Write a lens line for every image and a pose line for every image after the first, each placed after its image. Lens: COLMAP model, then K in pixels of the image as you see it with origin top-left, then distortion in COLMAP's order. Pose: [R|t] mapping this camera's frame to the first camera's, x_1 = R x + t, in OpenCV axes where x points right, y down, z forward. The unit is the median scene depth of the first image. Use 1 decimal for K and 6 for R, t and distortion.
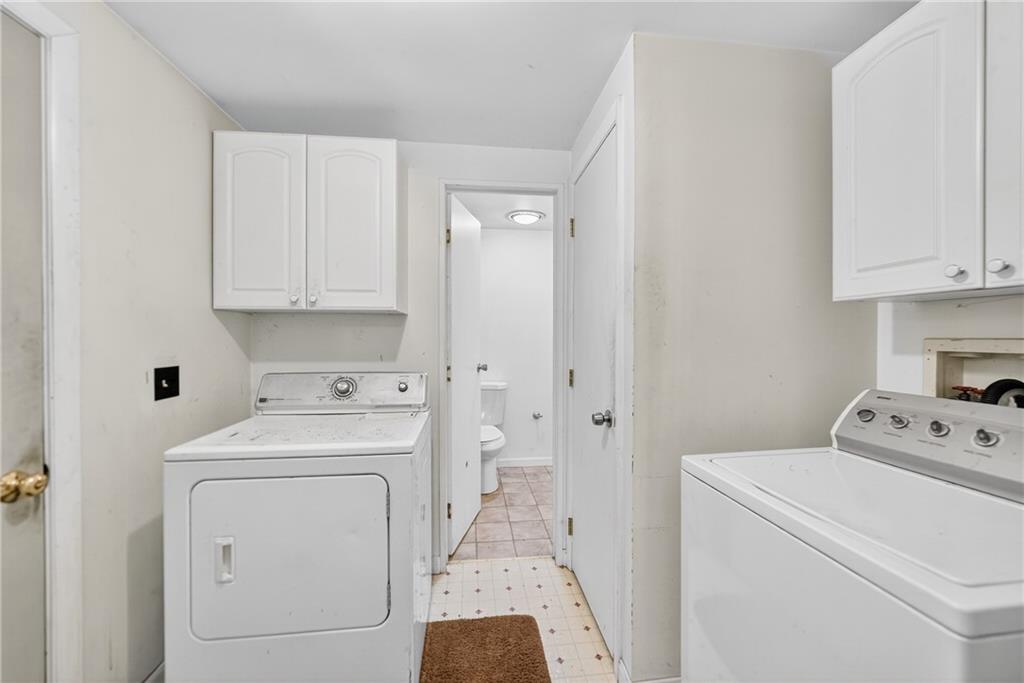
lens RADIAL K [[450.3, 0, 516.0], [0, 450.3, 342.4], [0, 0, 1]] dist [-0.001644, 0.000679]
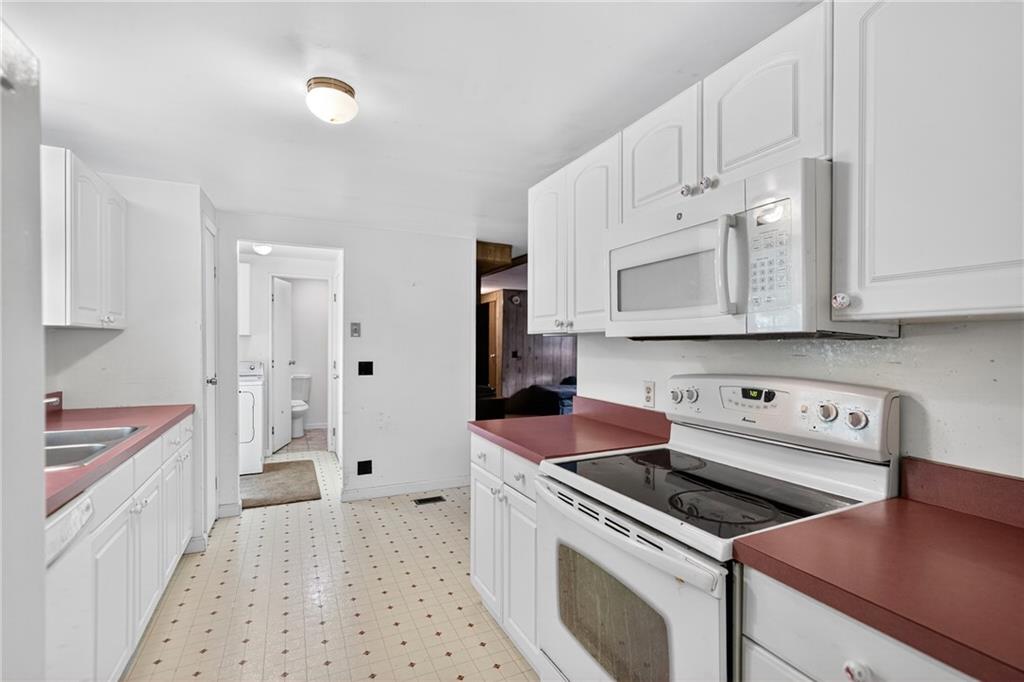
lens RADIAL K [[450.3, 0, 509.7], [0, 450.3, 346.5], [0, 0, 1]] dist [-0.001644, 0.000679]
pose [[0.934936, 0.001540, 0.354813, 0.098177], [-0.000595, 0.999996, -0.002773, -0.005844], [-0.354816, 0.002382, 0.934933, -0.969951]]
